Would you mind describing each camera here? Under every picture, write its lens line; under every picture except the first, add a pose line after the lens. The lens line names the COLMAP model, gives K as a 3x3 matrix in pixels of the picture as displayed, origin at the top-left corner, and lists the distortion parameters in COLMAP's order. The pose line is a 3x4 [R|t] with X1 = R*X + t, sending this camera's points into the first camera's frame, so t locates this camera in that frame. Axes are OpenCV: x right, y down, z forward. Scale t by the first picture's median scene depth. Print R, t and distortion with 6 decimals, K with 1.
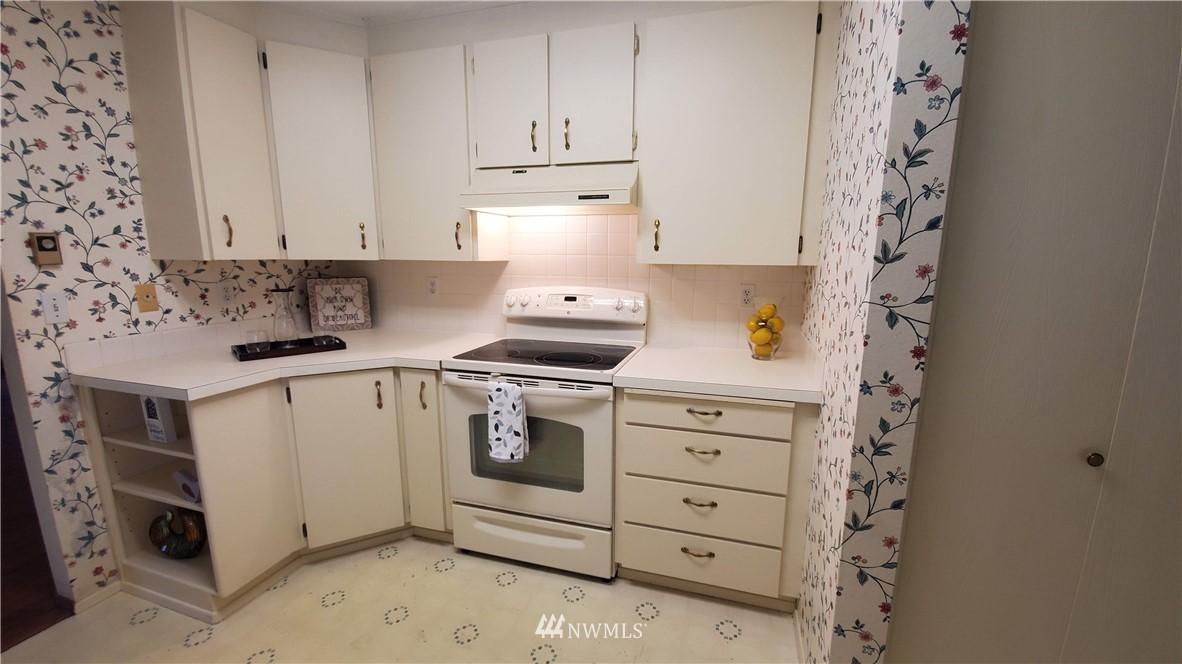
lens RADIAL K [[464.2, 0, 595.0], [0, 464.2, 337.9], [0, 0, 1]] dist [0.003560, -0.010284]
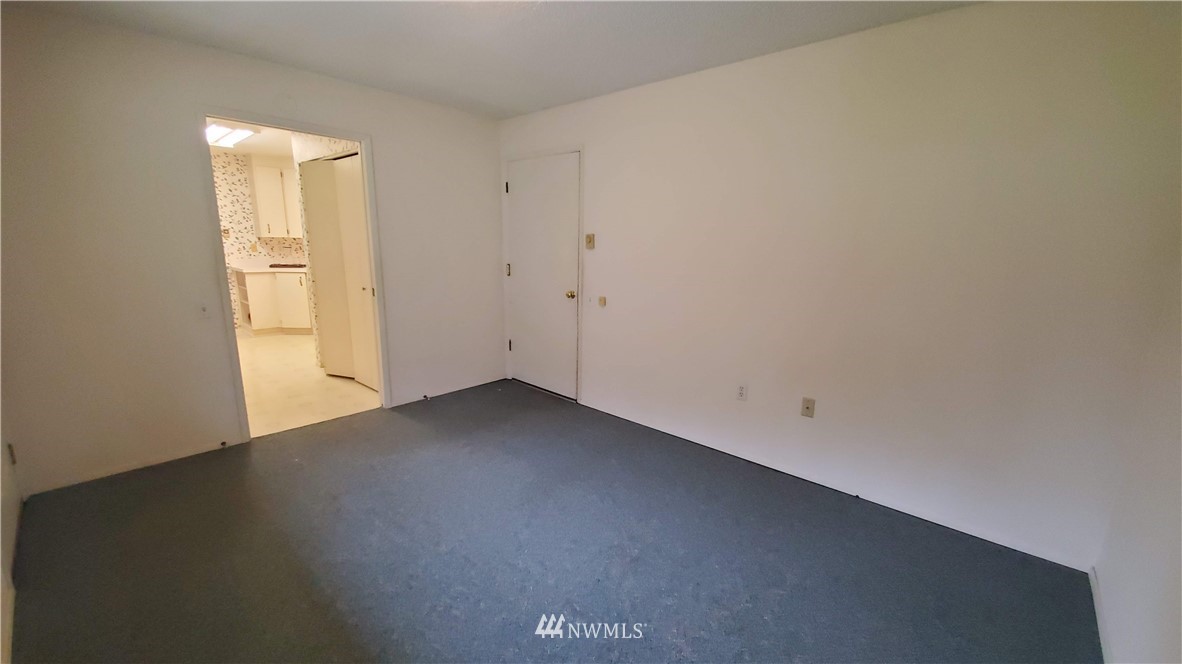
lens RADIAL K [[464.2, 0, 600.7], [0, 464.2, 340.2], [0, 0, 1]] dist [0.003560, -0.010284]
pose [[0.904588, 0.099136, -0.414599, 3.105290], [-0.088480, 0.995066, 0.044883, 0.230337], [0.417003, -0.003916, 0.908897, -1.141513]]
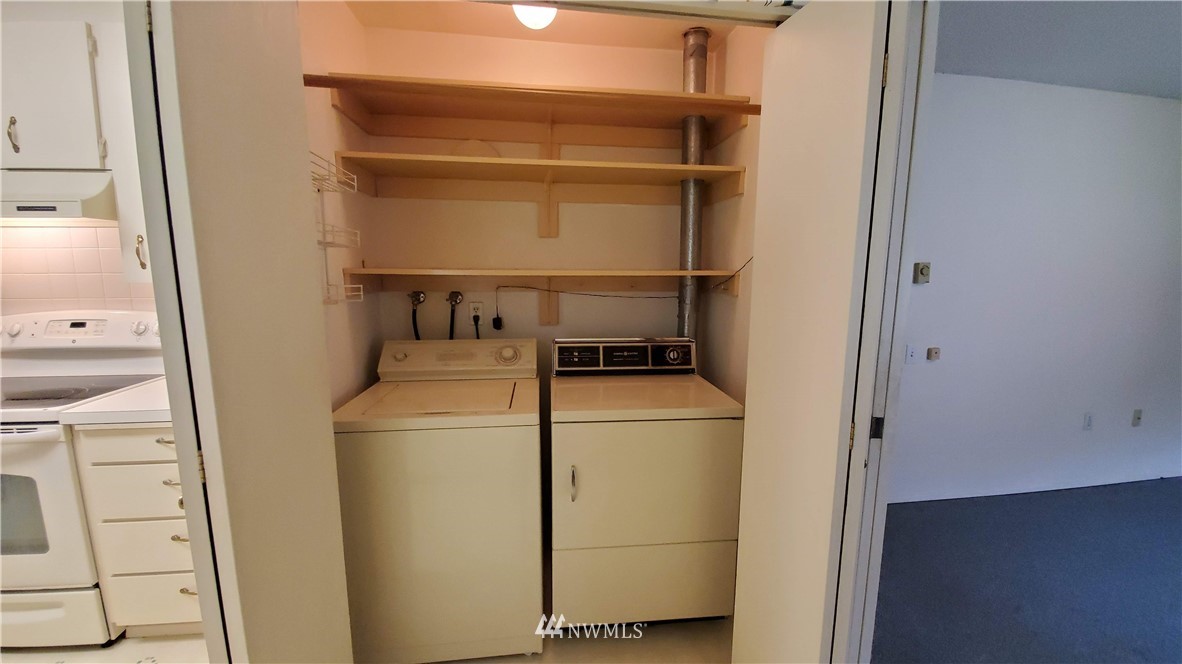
lens RADIAL K [[464.2, 0, 597.3], [0, 464.2, 335.8], [0, 0, 1]] dist [0.003560, -0.010284]
pose [[0.909630, -0.062596, 0.410676, 0.543874], [0.075806, 0.996995, -0.015944, 0.024969], [-0.408444, 0.045635, 0.911642, -0.177805]]
